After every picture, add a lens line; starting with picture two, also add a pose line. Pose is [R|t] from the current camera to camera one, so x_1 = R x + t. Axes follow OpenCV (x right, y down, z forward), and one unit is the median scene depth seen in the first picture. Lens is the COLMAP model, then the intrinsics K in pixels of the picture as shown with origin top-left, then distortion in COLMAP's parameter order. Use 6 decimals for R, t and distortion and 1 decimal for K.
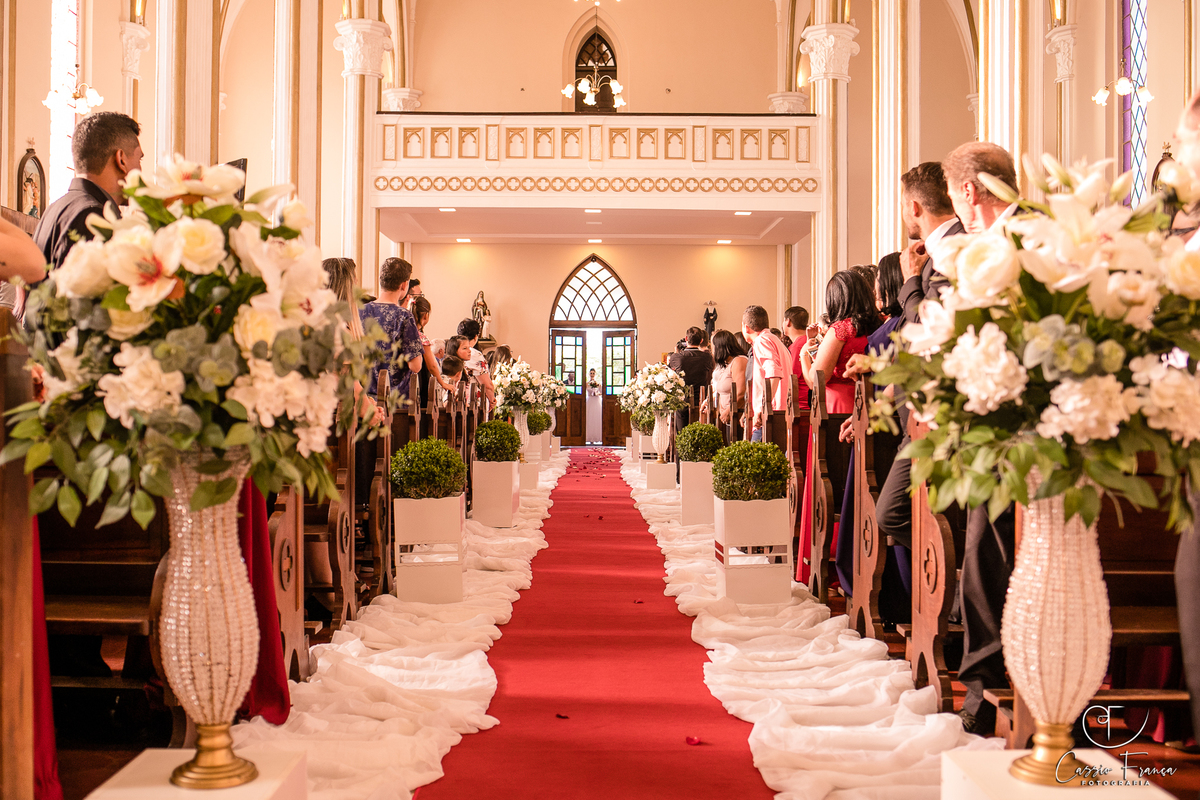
lens RADIAL K [[1227.1, 0, 580.9], [0, 1227.1, 391.6], [0, 0, 1]] dist [-0.069517, 0.012867]
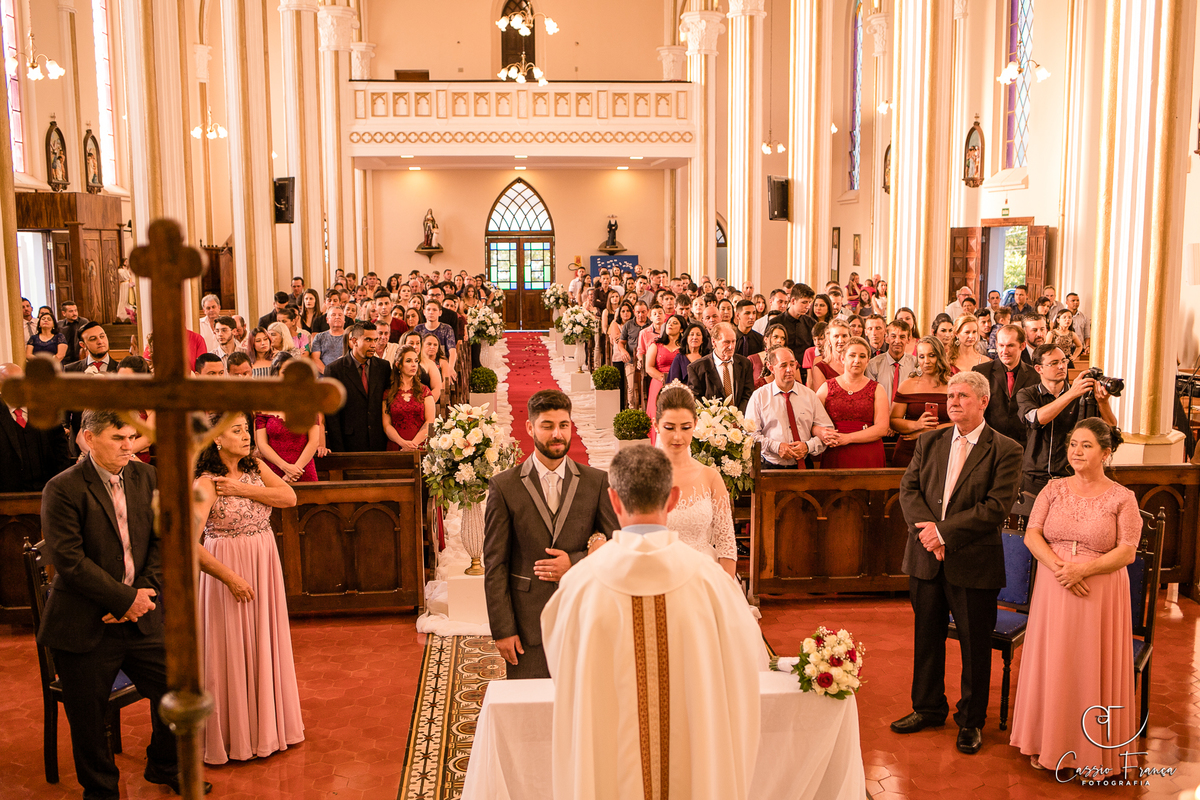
lens RADIAL K [[1155.5, 0, 600.0], [0, 1155.5, 400.0], [0, 0, 1]] dist [-0.049820, 0.018153]
pose [[0.995551, -0.027142, 0.090235, -0.039483], [0.013610, 0.988995, 0.147324, -0.117548], [-0.093241, -0.145440, 0.984964, -0.399491]]
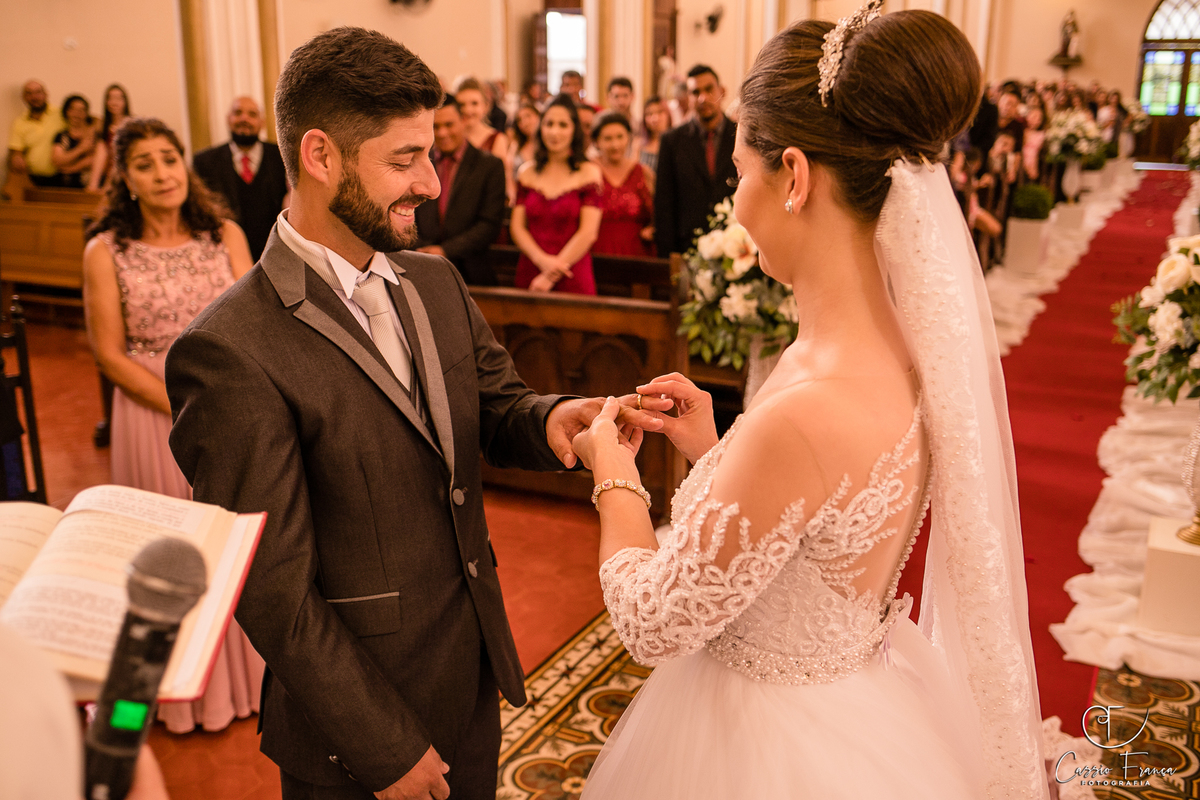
lens RADIAL K [[1155.5, 0, 600.0], [0, 1155.5, 400.0], [0, 0, 1]] dist [-0.049820, 0.018153]
pose [[0.889182, 0.118312, -0.441993, 0.054221], [0.007931, 0.961861, 0.273424, -0.062122], [0.457485, -0.246630, 0.854331, -0.142293]]
